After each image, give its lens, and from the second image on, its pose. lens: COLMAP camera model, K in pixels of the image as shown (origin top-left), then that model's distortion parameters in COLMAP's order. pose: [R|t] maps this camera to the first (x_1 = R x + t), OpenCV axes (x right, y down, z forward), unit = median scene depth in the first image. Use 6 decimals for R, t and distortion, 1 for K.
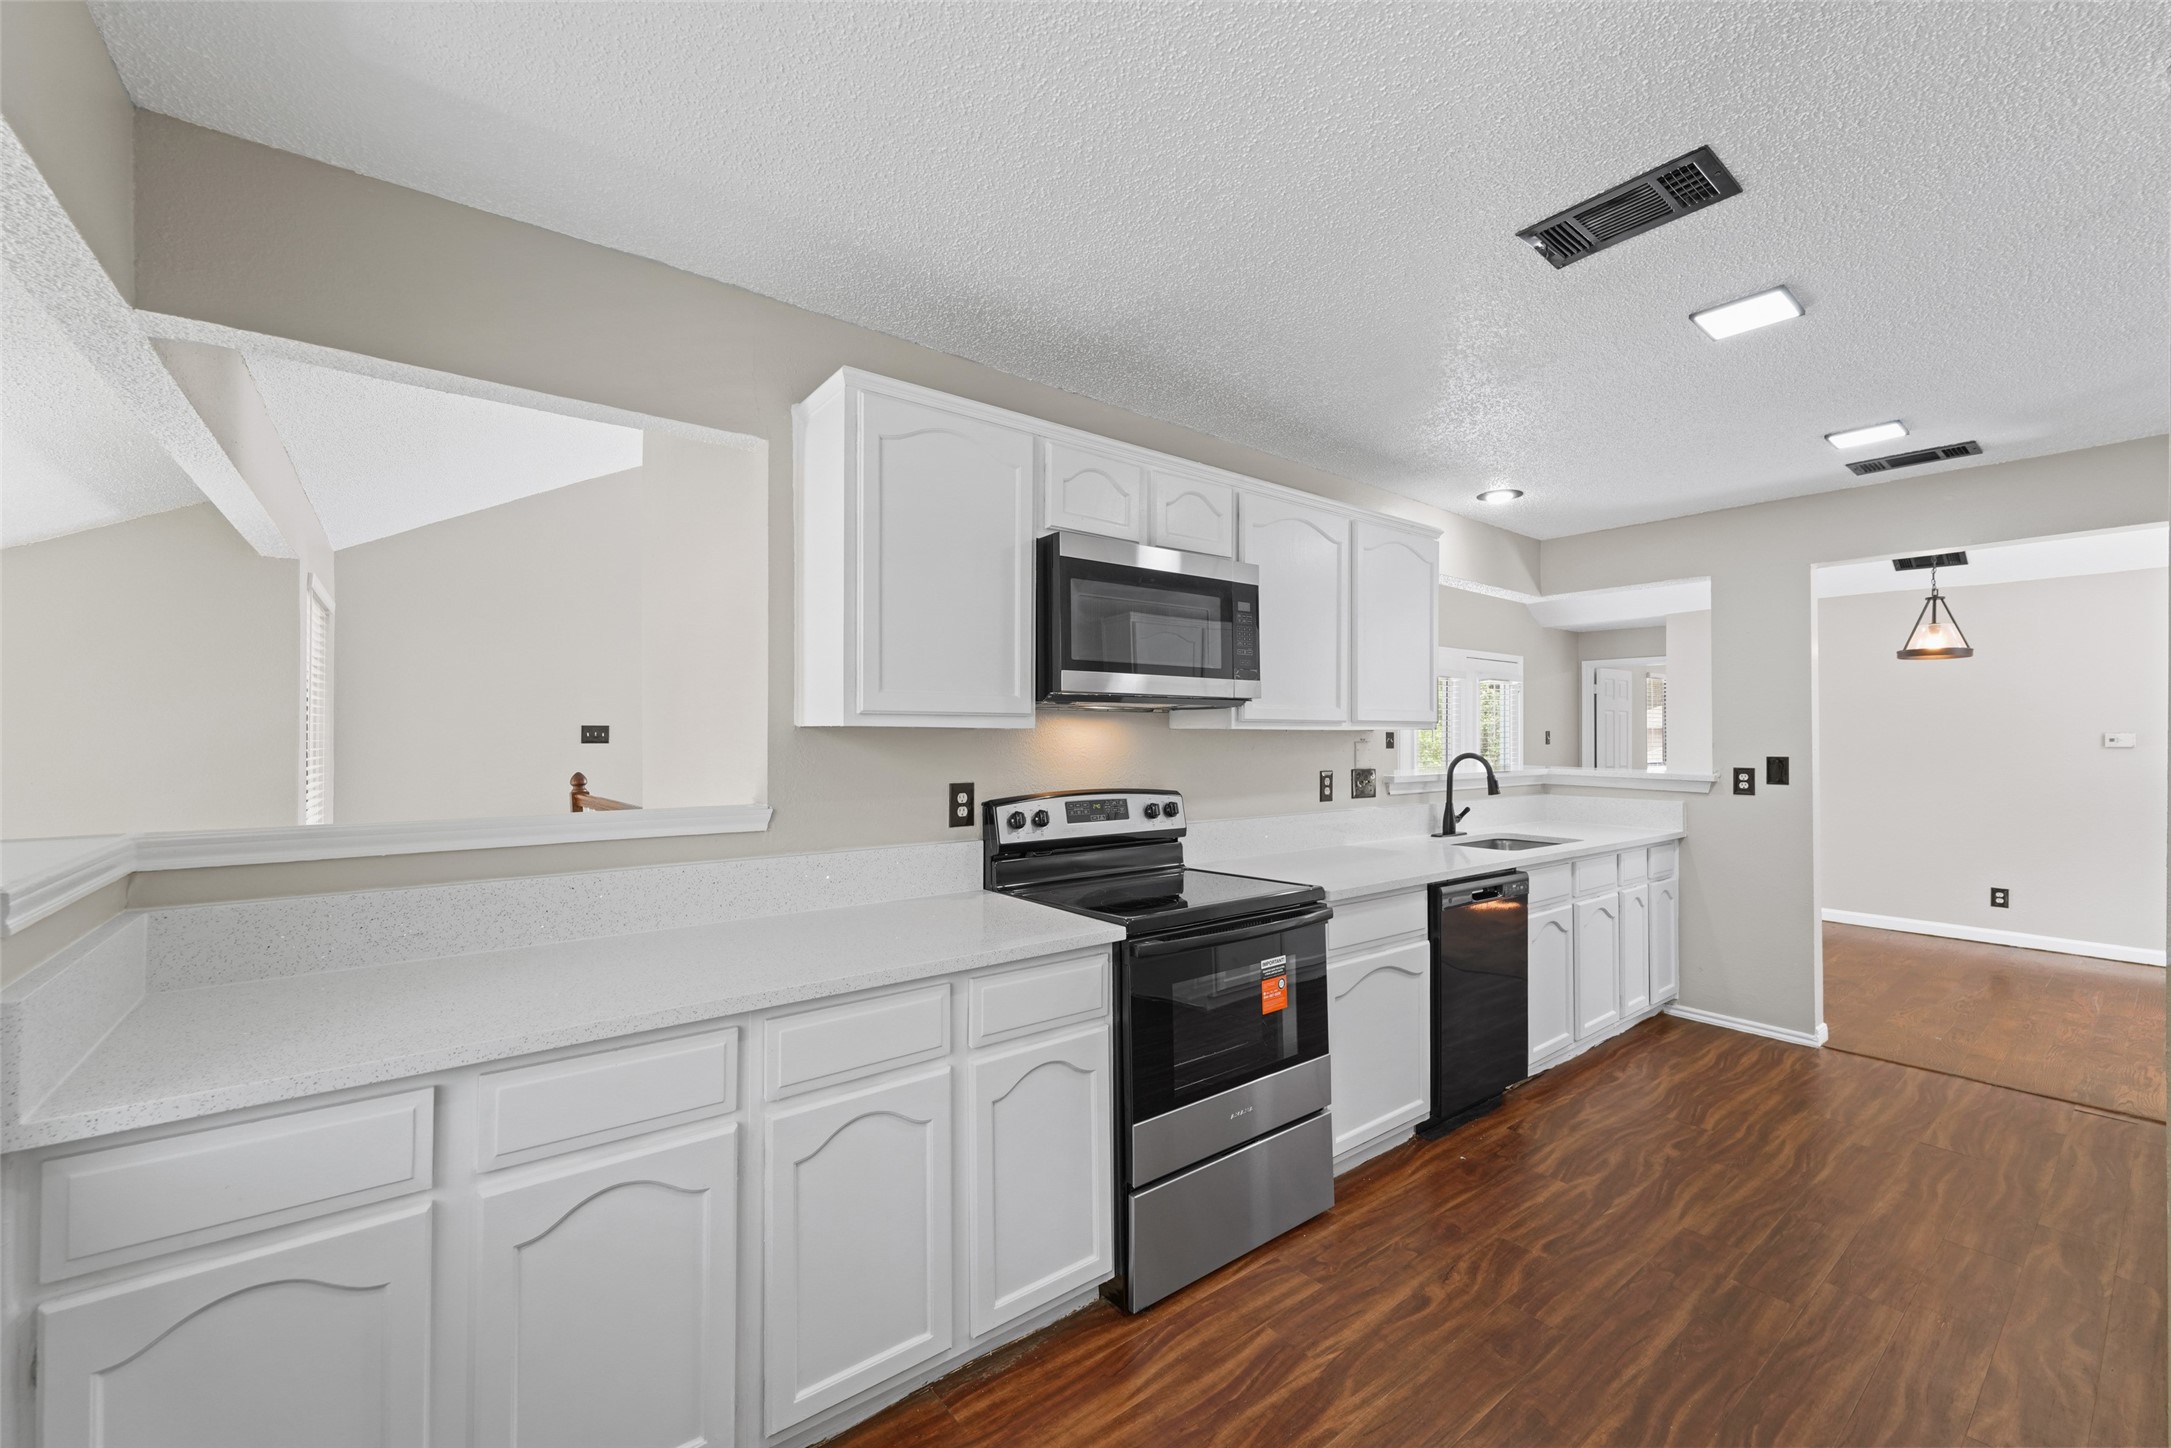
lens RADIAL K [[877.4, 0, 1058.5], [0, 877.4, 724.1], [0, 0, 1]] dist [0.010026, -0.002566]
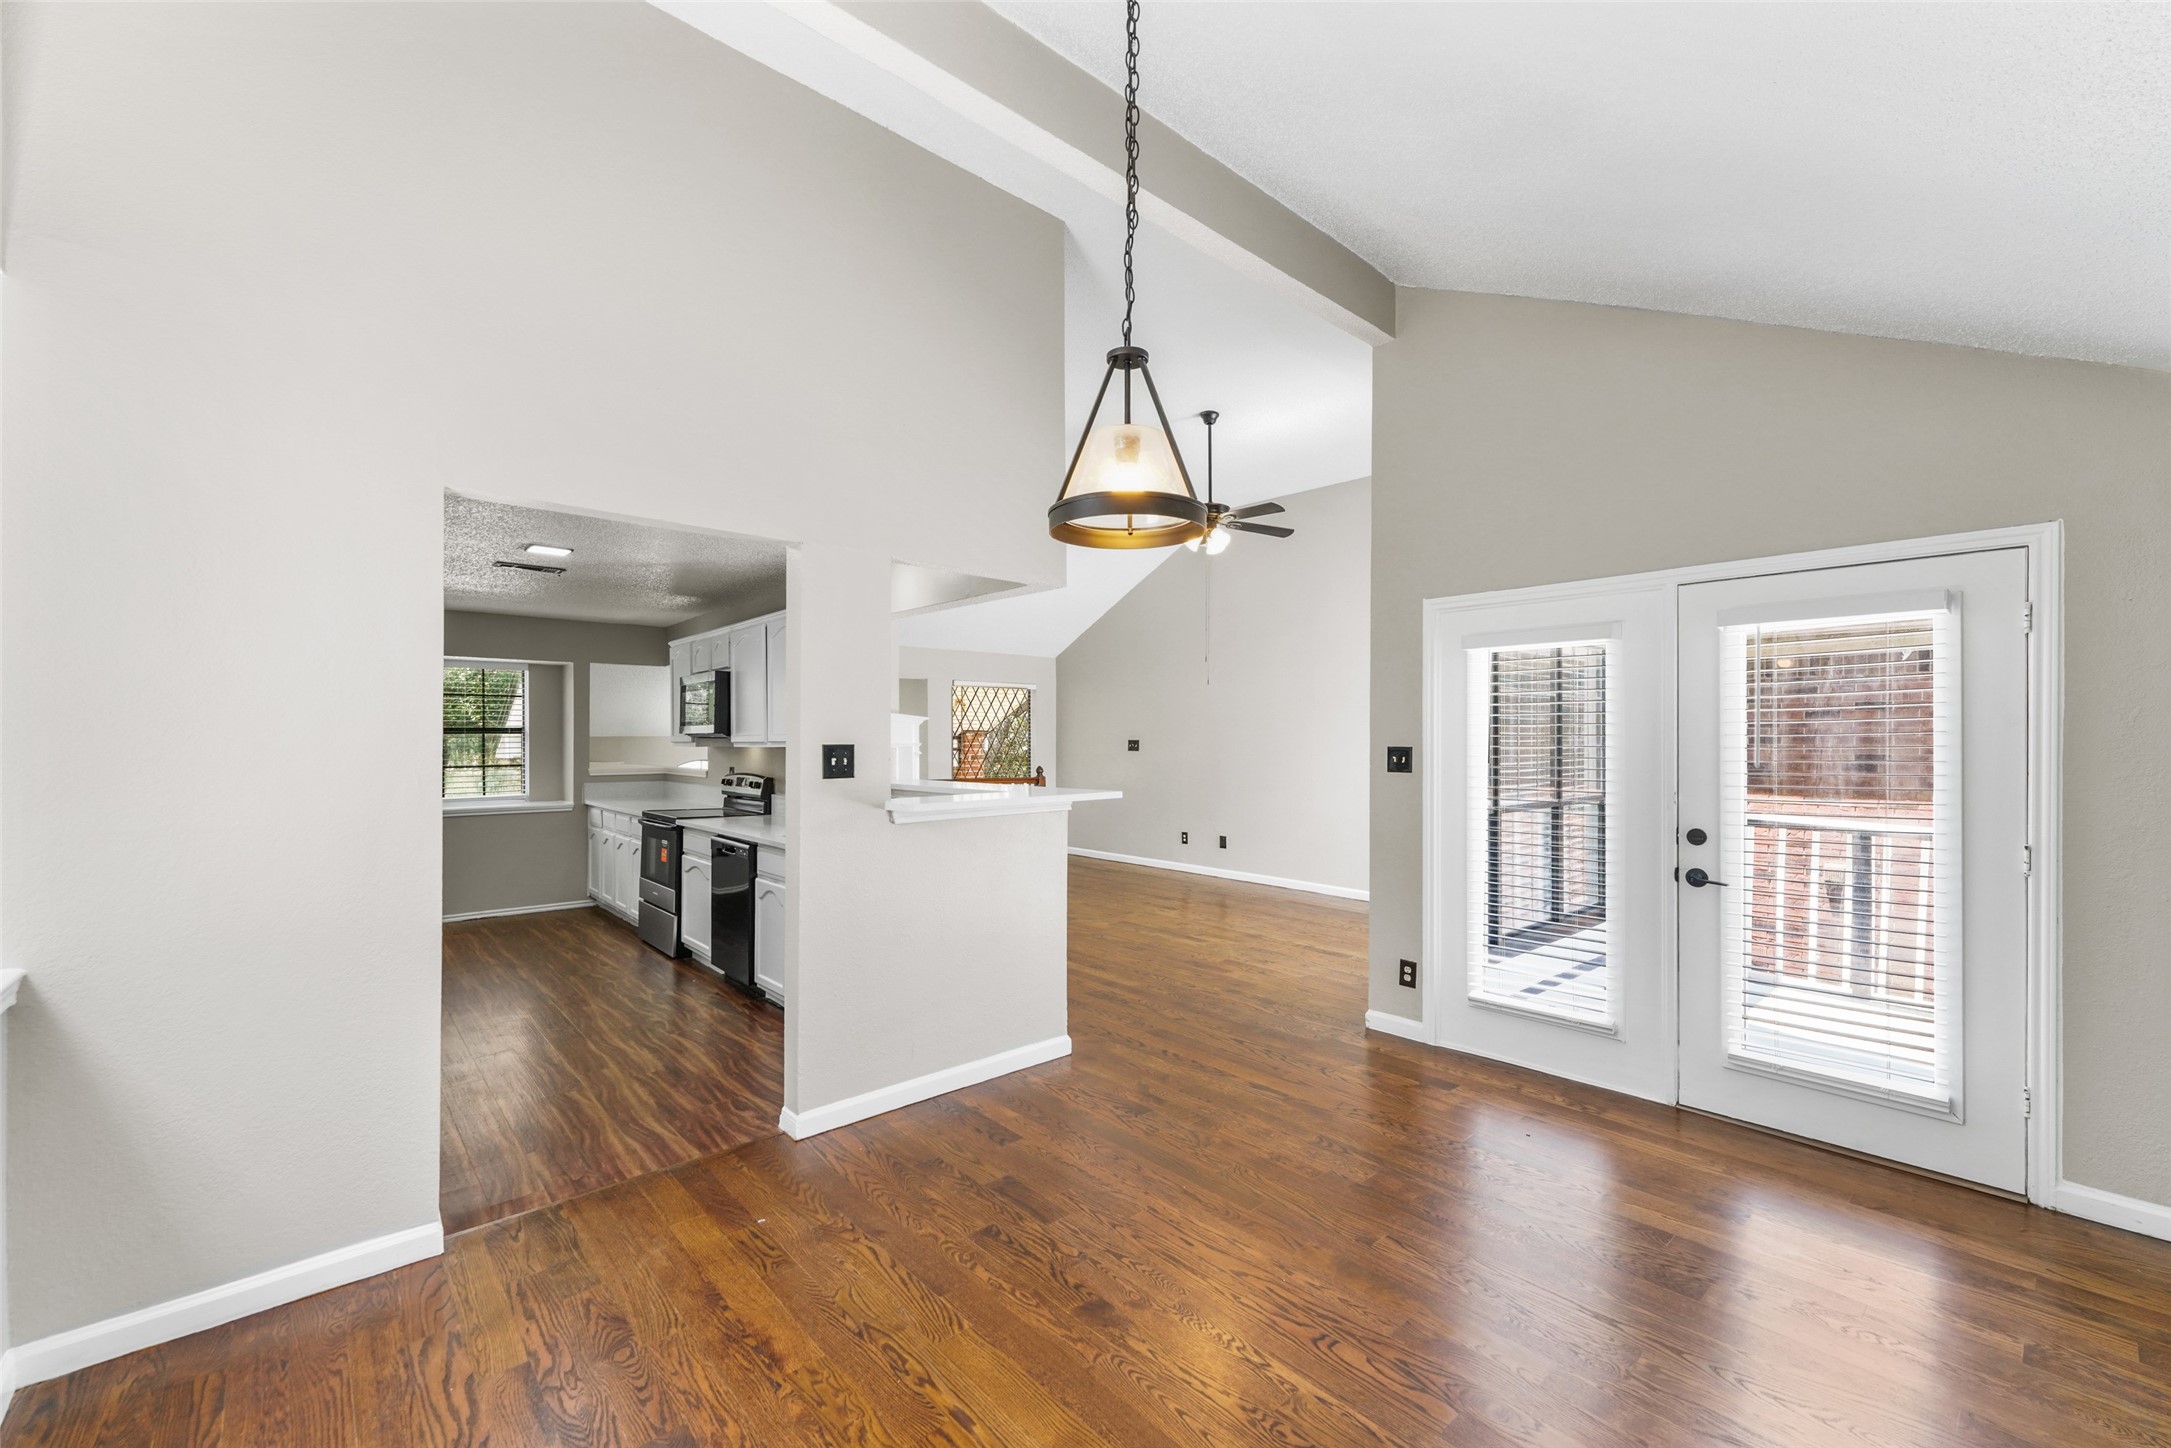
lens RADIAL K [[877.4, 0, 1081.0], [0, 877.4, 745.0], [0, 0, 1]] dist [0.010026, -0.002566]
pose [[0.066672, 0.003116, -0.997770, 1.663211], [0.010298, 0.999940, 0.003811, 0.003256], [0.997722, -0.010529, 0.066636, 1.198642]]
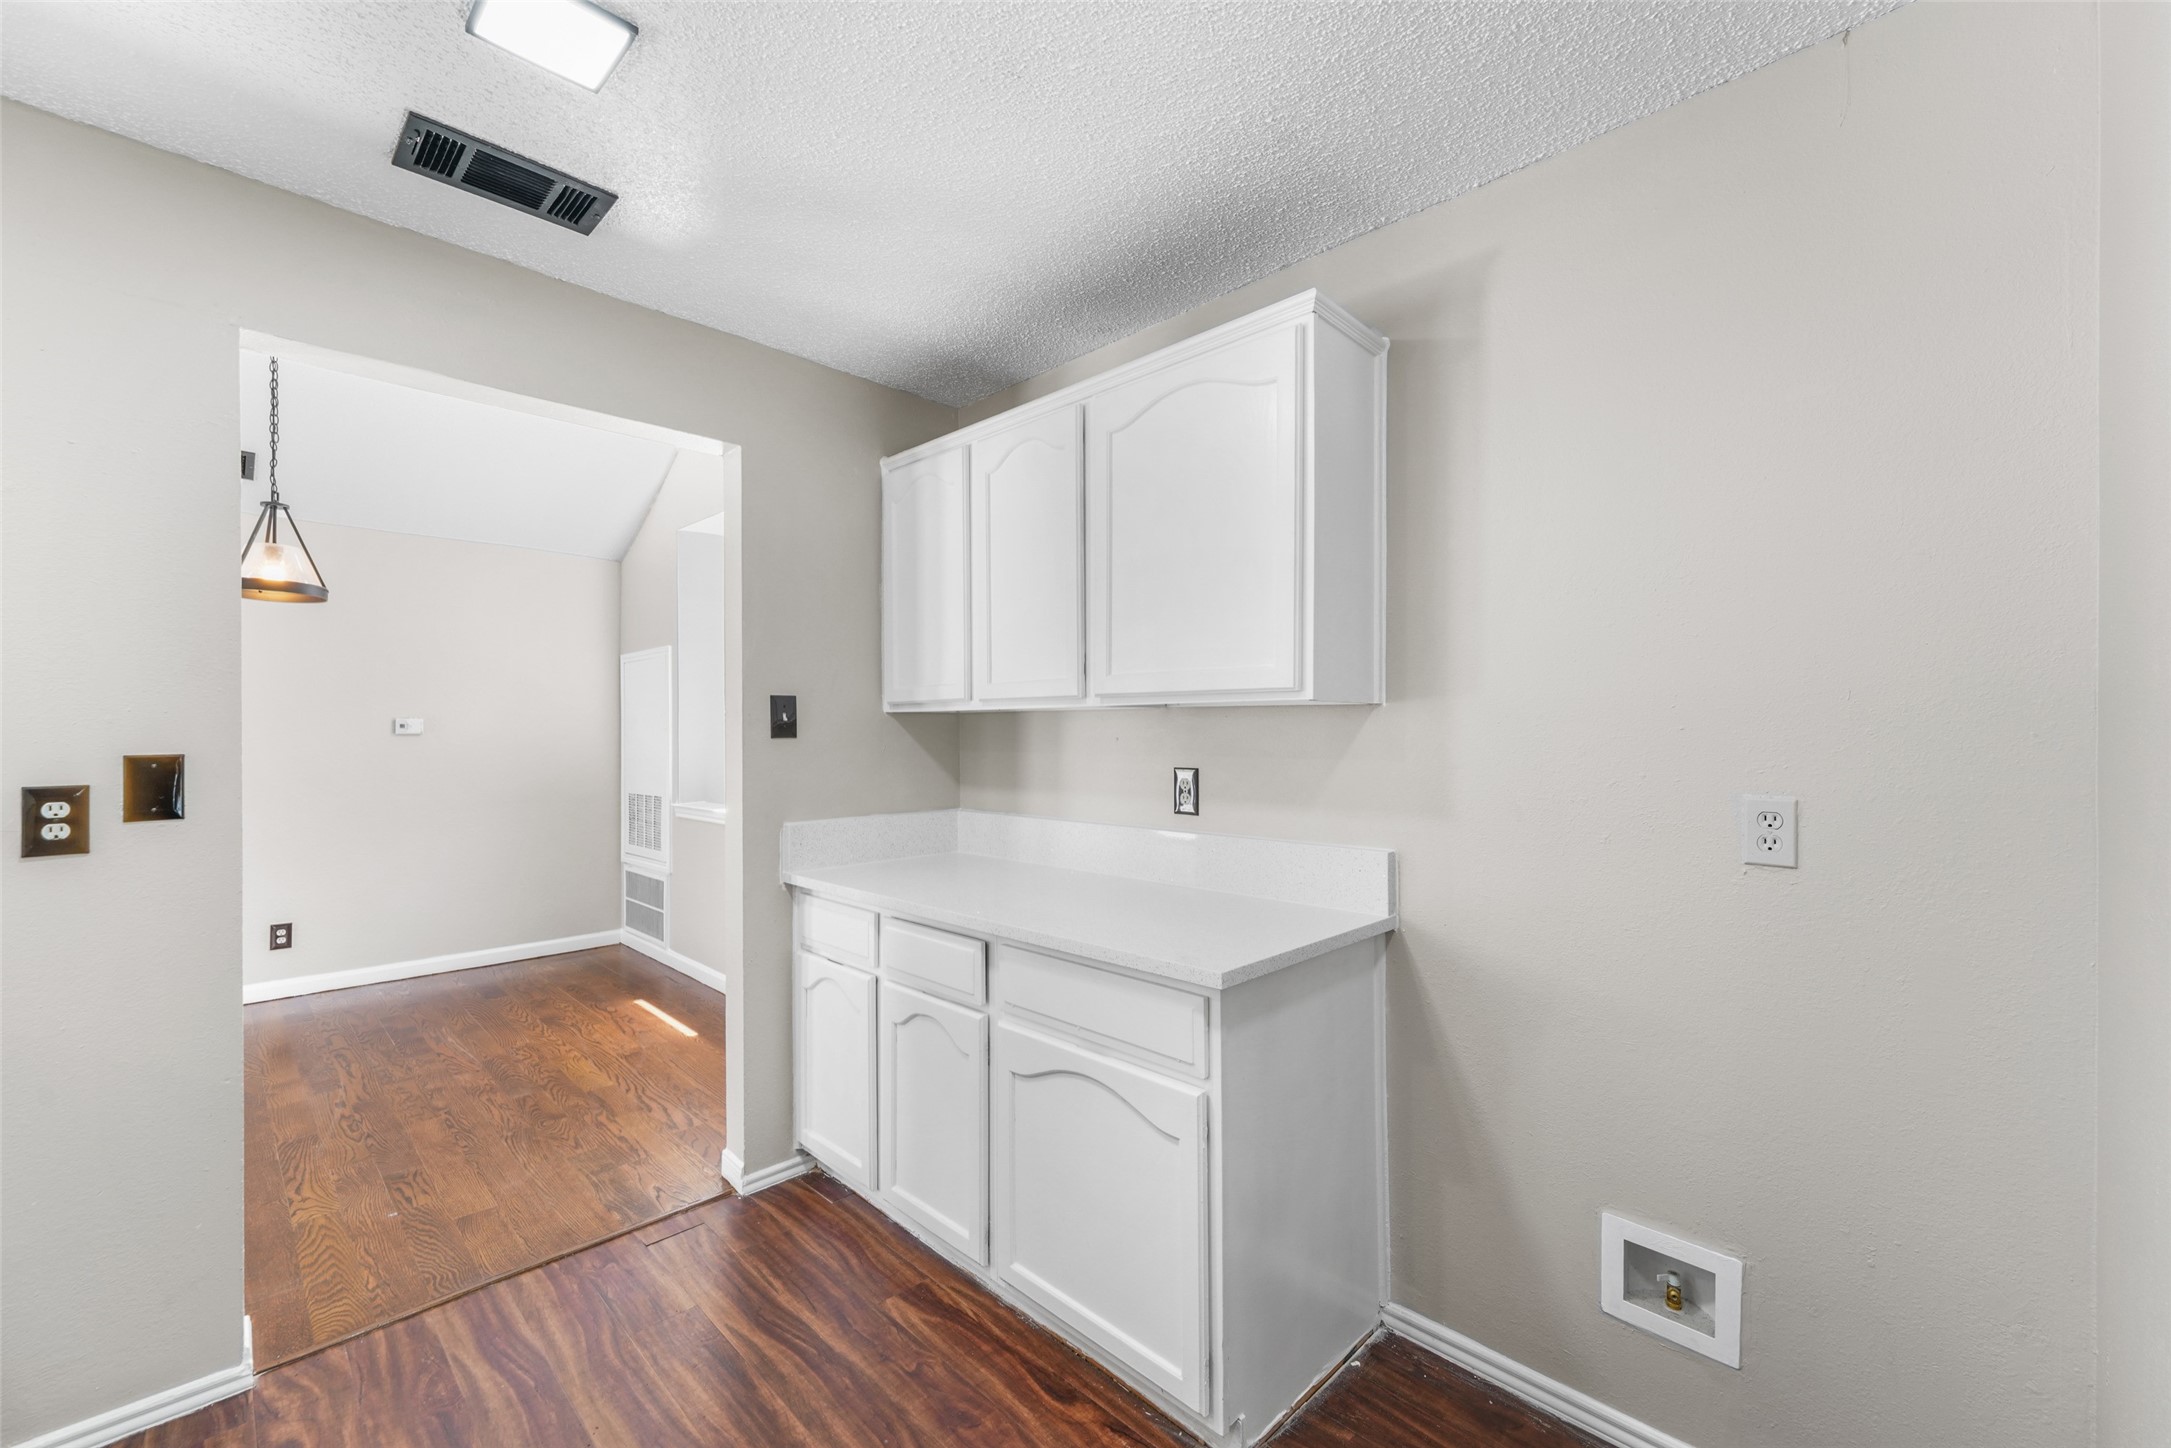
lens RADIAL K [[877.4, 0, 1076.8], [0, 877.4, 728.1], [0, 0, 1]] dist [0.010026, -0.002566]
pose [[-0.124858, -0.001379, 0.992174, 0.340412], [-0.007831, 0.999969, 0.000405, 0.020305], [-0.992144, -0.007719, -0.124865, 0.616235]]
